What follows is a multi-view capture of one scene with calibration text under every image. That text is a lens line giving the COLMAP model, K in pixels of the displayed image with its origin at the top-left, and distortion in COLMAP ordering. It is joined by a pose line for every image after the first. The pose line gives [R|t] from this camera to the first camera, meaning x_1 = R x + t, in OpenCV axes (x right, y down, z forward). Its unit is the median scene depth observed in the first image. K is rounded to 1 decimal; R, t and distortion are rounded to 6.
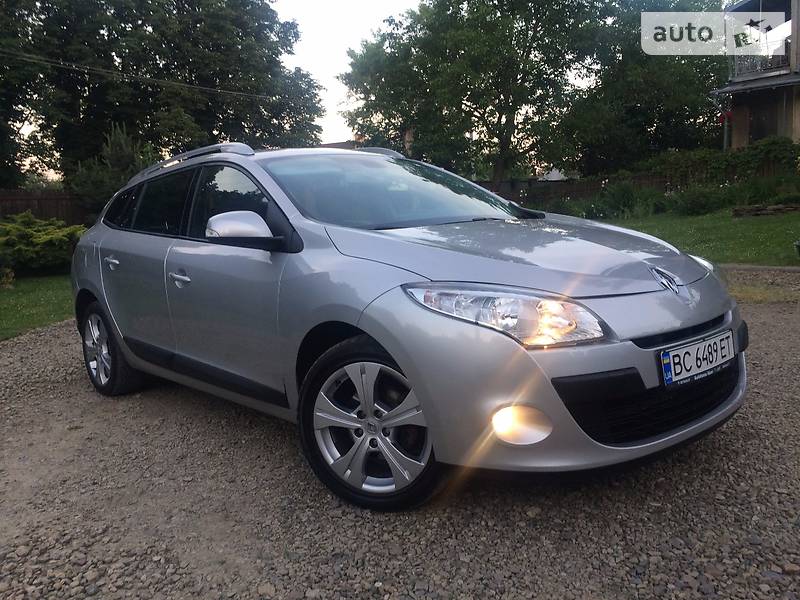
lens RADIAL K [[680.1, 0, 396.4], [0, 680.1, 305.7], [0, 0, 1]] dist [0.069183, -0.084643]
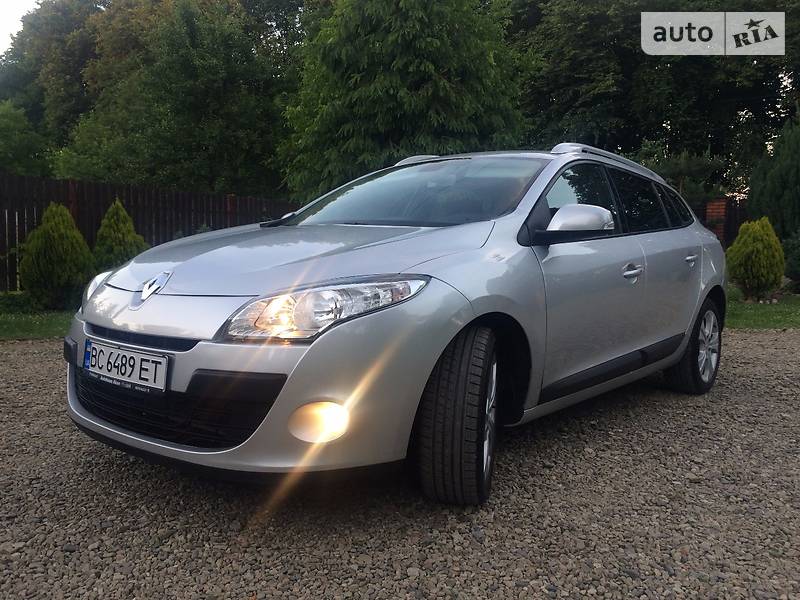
lens RADIAL K [[680.1, 0, 397.3], [0, 680.1, 299.7], [0, 0, 1]] dist [0.069183, -0.084643]
pose [[0.147812, 0.134024, -0.979892, 0.243826], [-0.149681, 0.982395, 0.111788, -0.030976], [0.977623, 0.130148, 0.165271, 0.204952]]
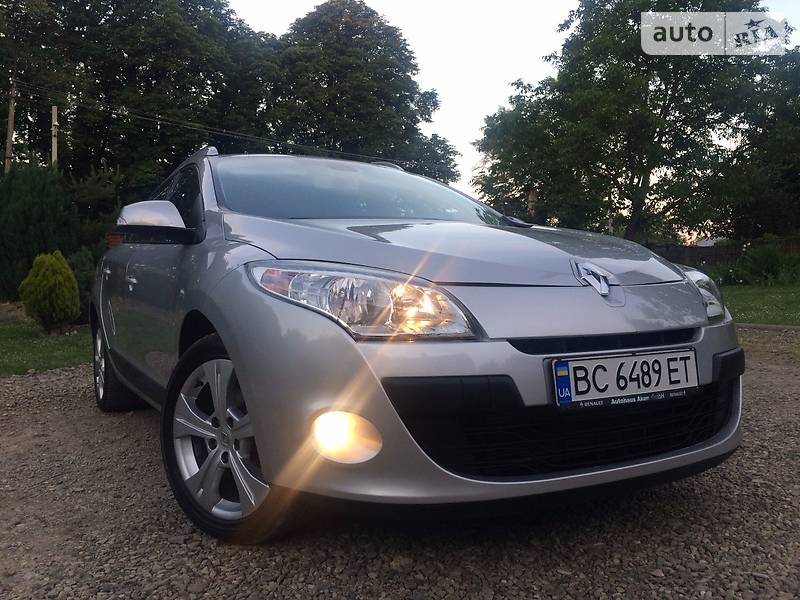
lens RADIAL K [[680.1, 0, 394.0], [0, 680.1, 303.5], [0, 0, 1]] dist [0.069183, -0.084643]
pose [[0.977583, 0.042524, -0.206211, 0.057840], [-0.062663, 0.993773, -0.092134, 0.013559], [0.201009, 0.102991, 0.974160, 0.035354]]
